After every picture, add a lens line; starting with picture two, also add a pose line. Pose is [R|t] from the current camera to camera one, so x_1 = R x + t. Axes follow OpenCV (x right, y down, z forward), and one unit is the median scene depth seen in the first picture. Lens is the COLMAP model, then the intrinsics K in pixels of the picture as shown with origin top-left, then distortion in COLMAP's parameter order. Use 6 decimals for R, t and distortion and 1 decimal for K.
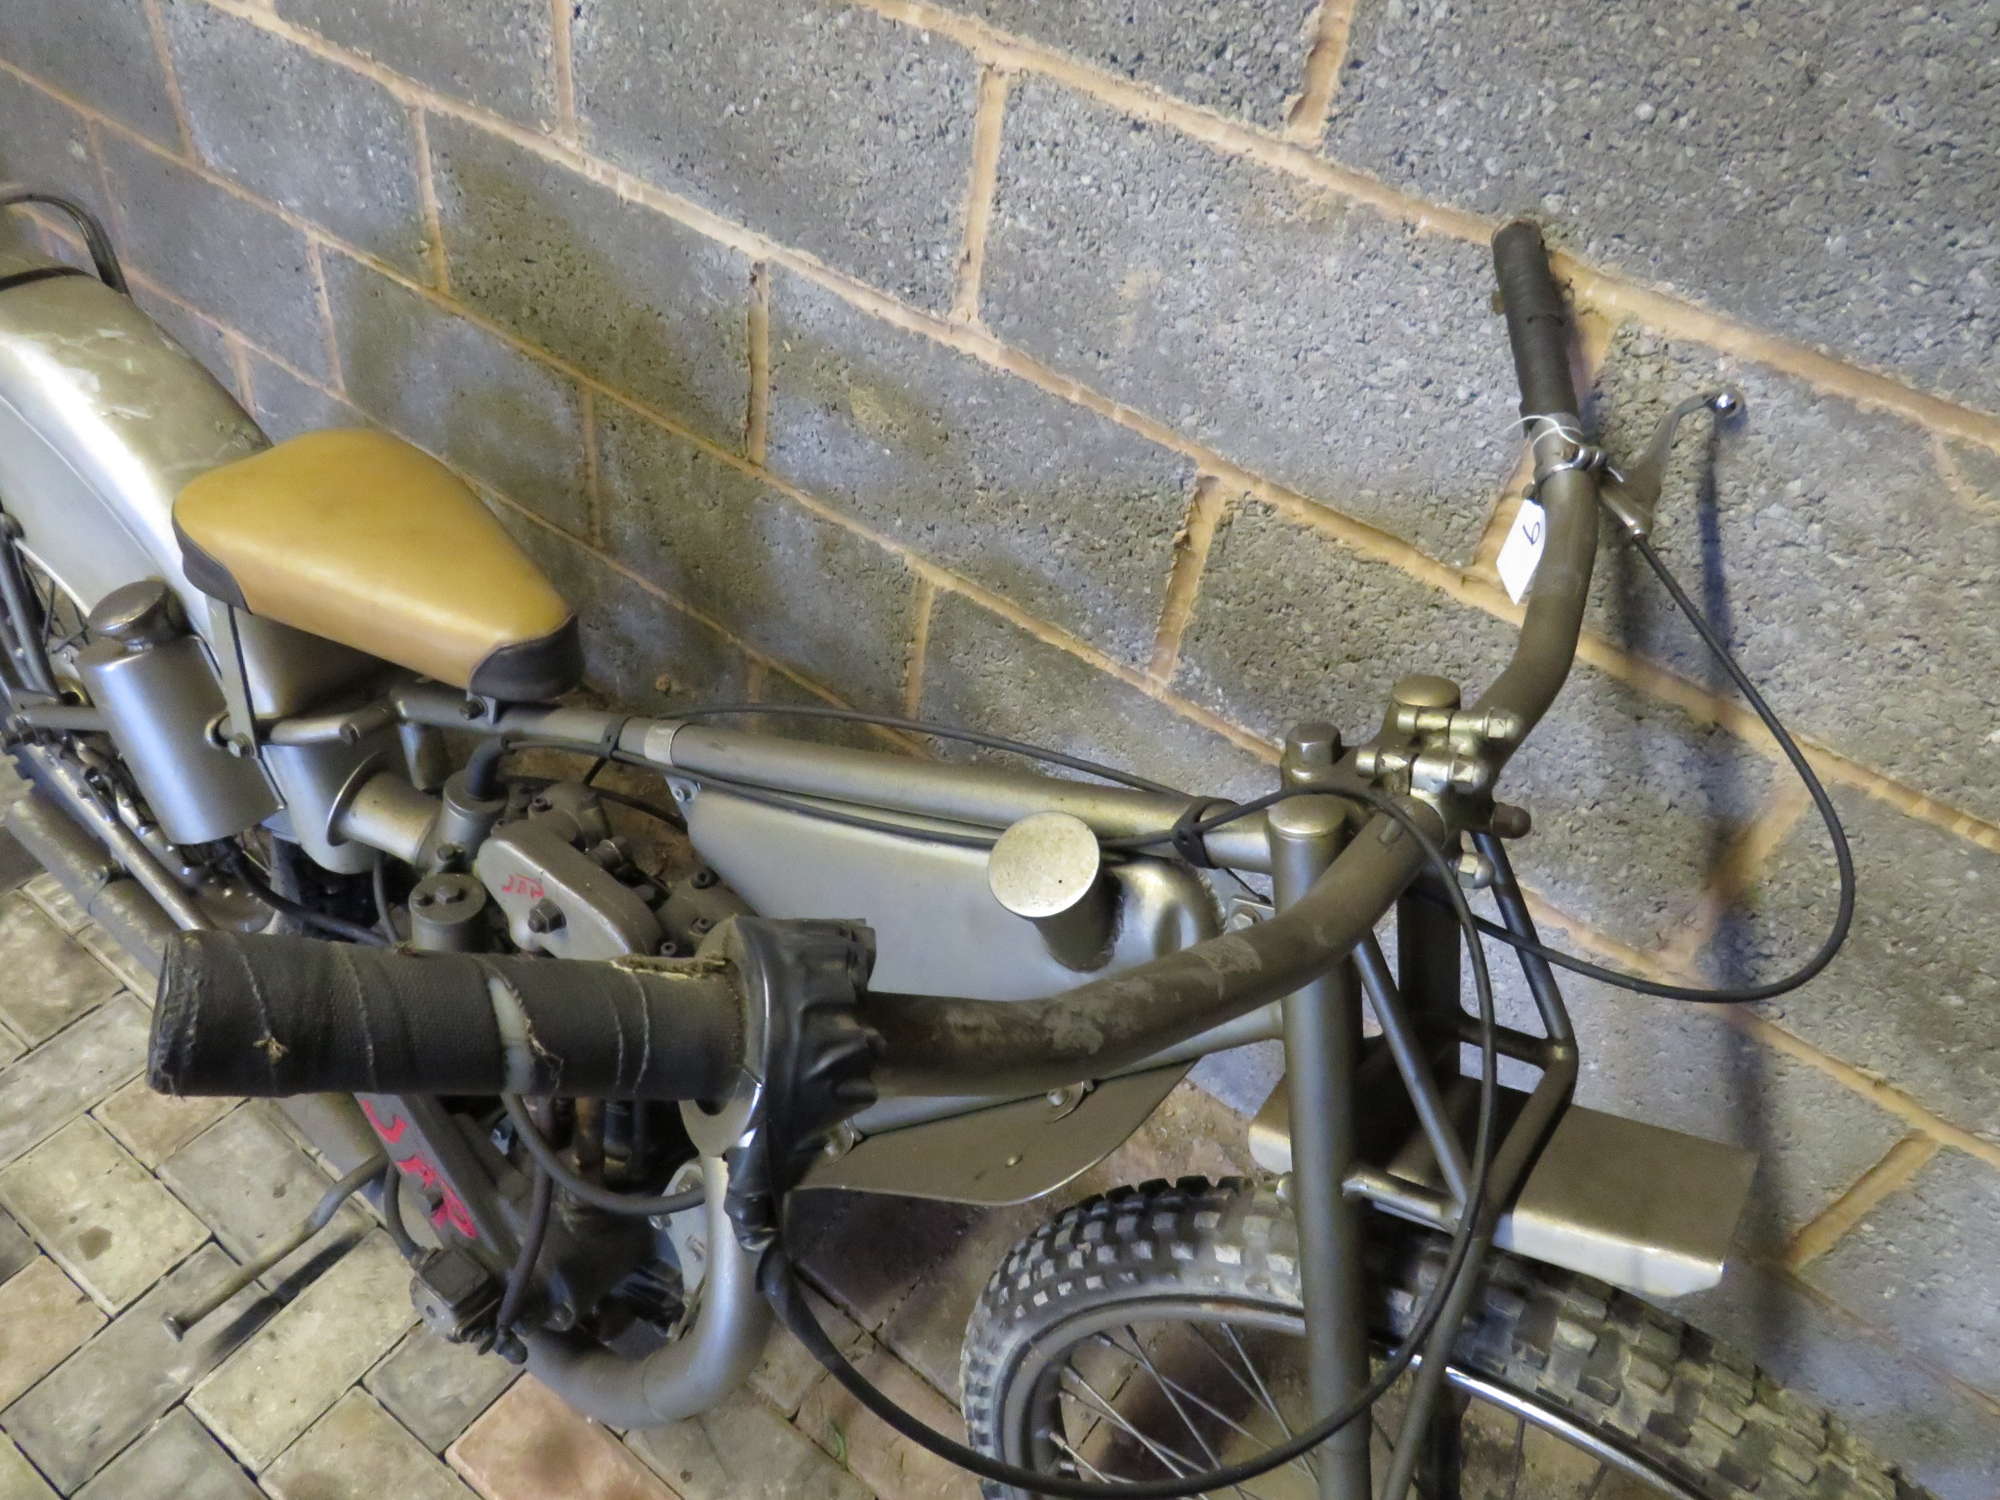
lens RADIAL K [[1408.5, 0, 998.9], [0, 1408.5, 753.0], [0, 0, 1]] dist [-0.035685, 0.019447]
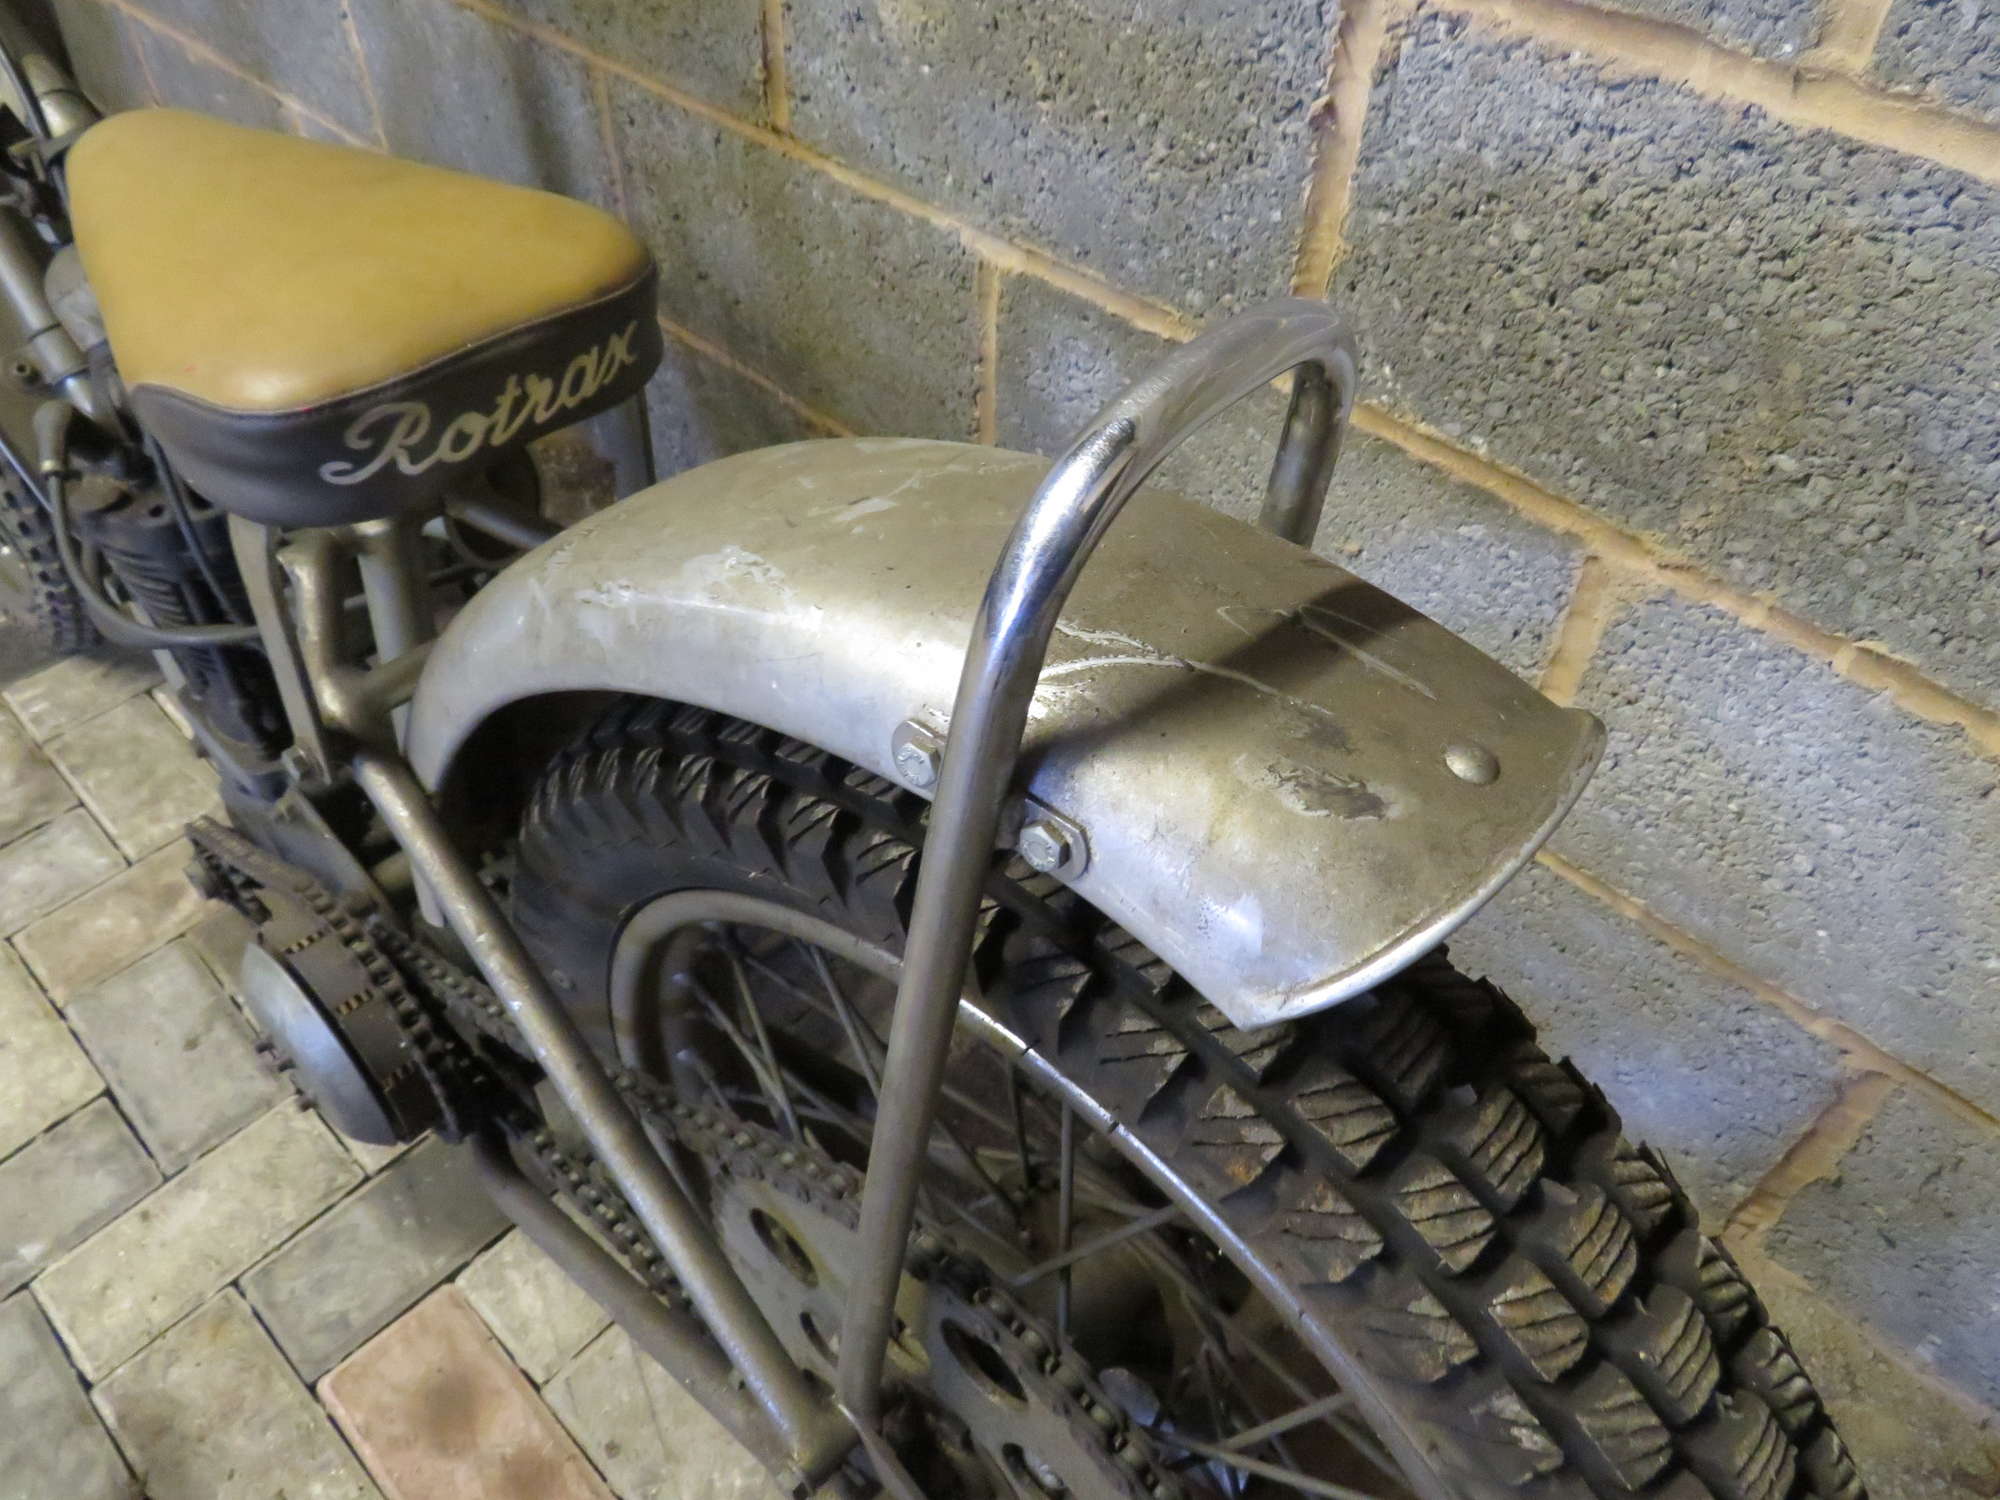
lens RADIAL K [[1408.5, 0, 992.8], [0, 1408.5, 752.5], [0, 0, 1]] dist [-0.035685, 0.019447]
pose [[0.982337, 0.024533, -0.185507, 0.104431], [-0.018281, 0.999208, 0.035340, 0.119044], [0.186227, -0.031325, 0.982007, 0.323196]]
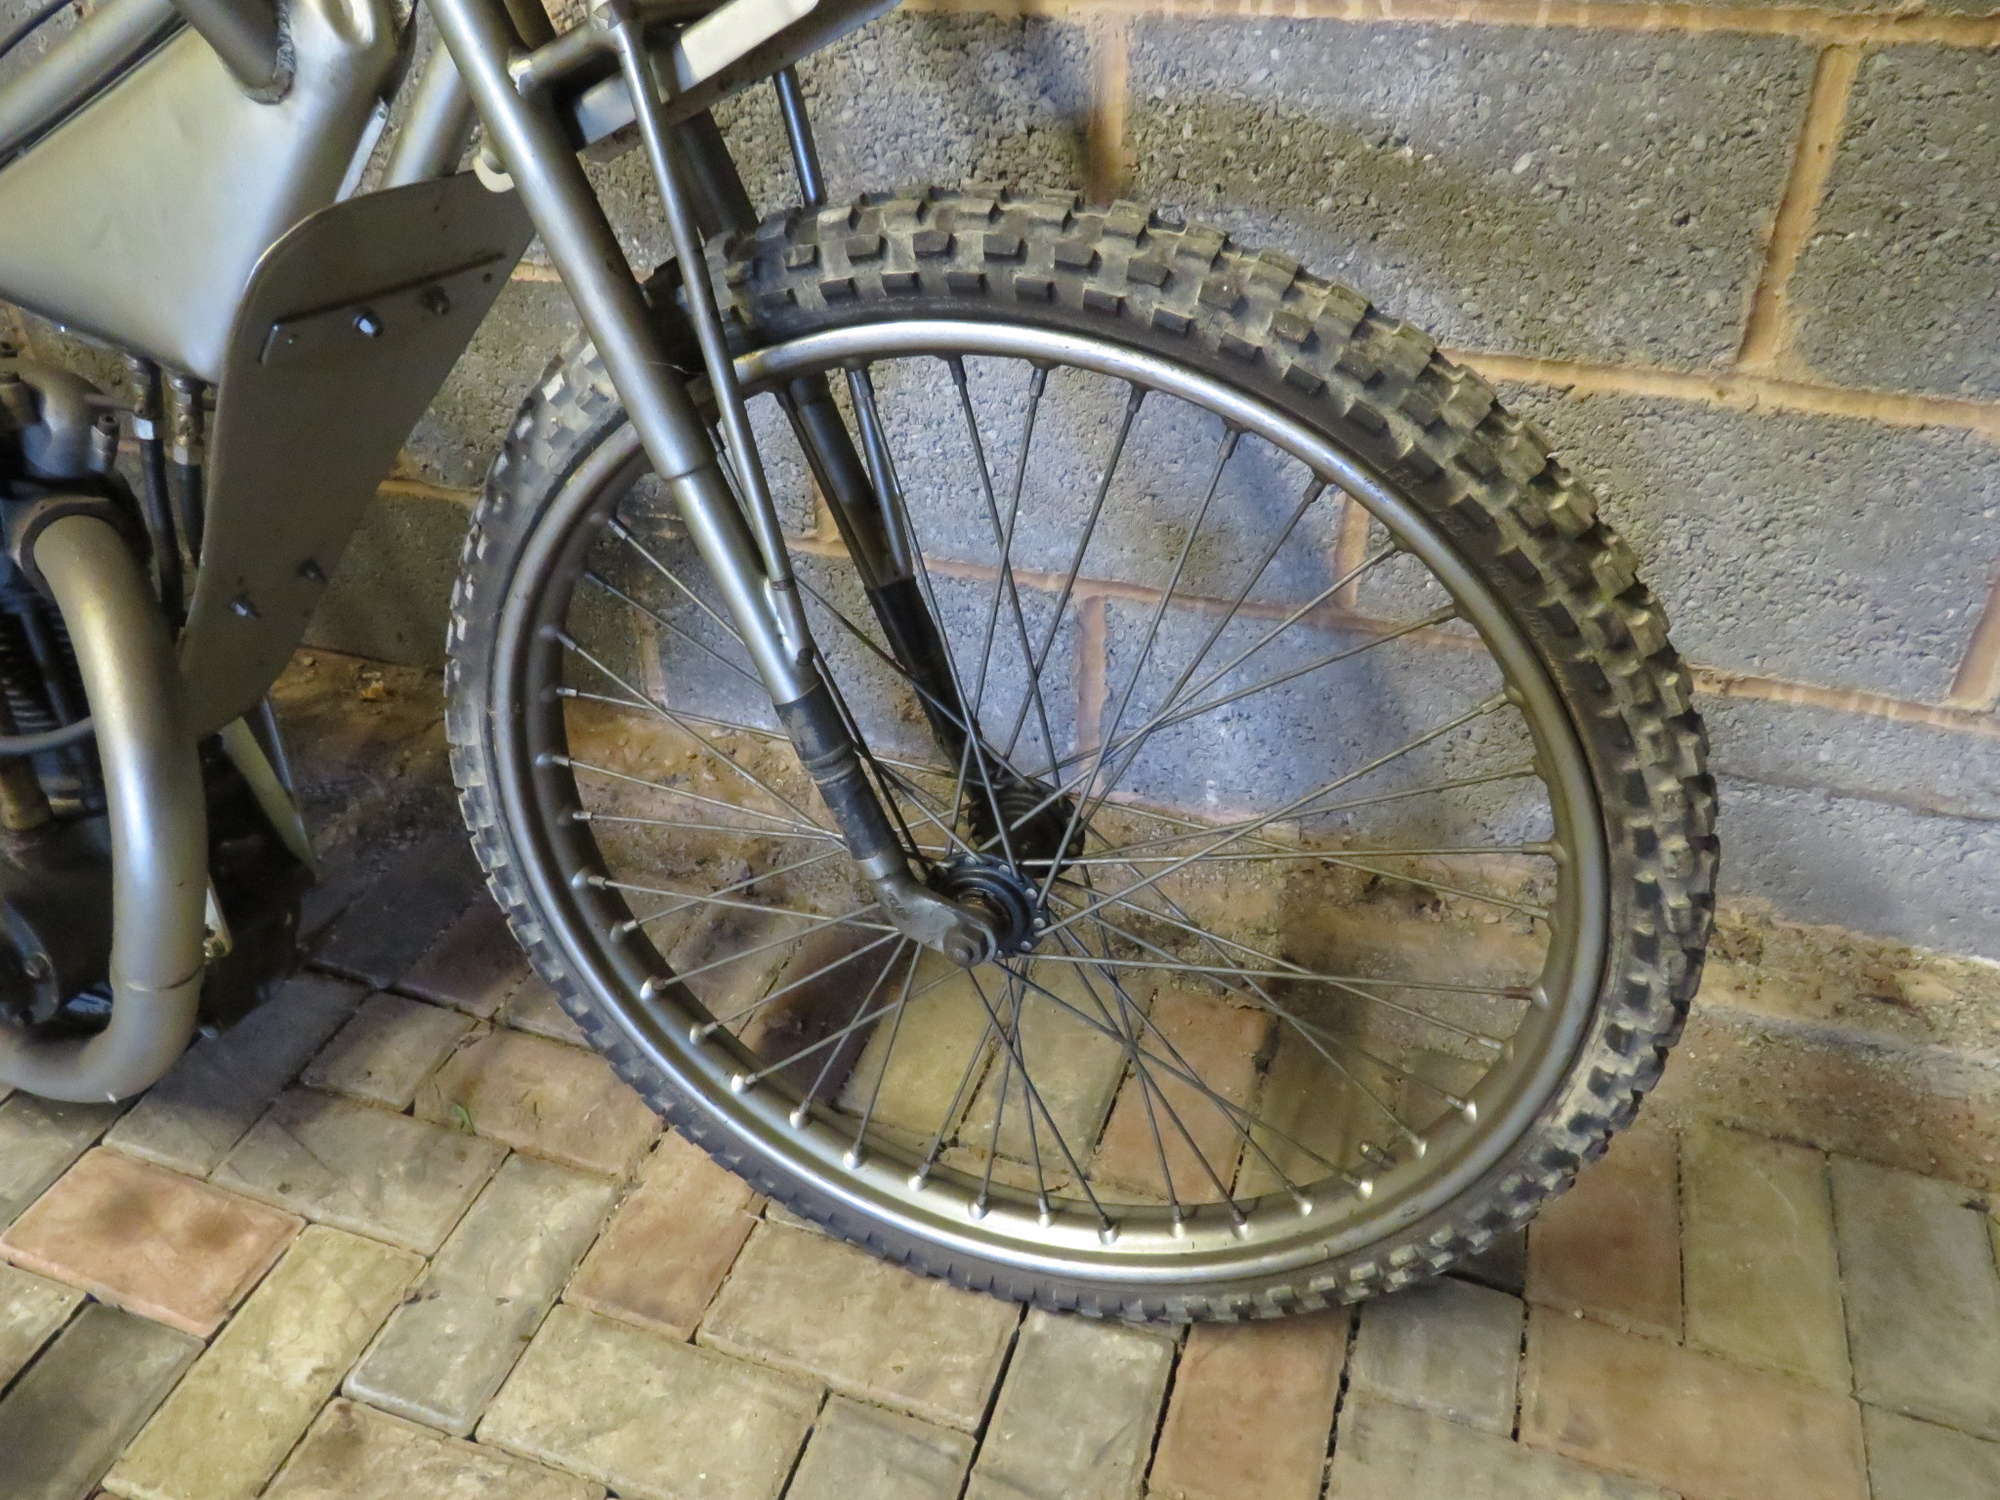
lens RADIAL K [[1408.5, 0, 990.8], [0, 1408.5, 751.5], [0, 0, 1]] dist [-0.035685, 0.019447]
pose [[0.944468, -0.290841, 0.152941, 0.141758], [0.307739, 0.946061, -0.101321, 0.488941], [-0.115223, 0.142760, 0.983028, 0.049023]]
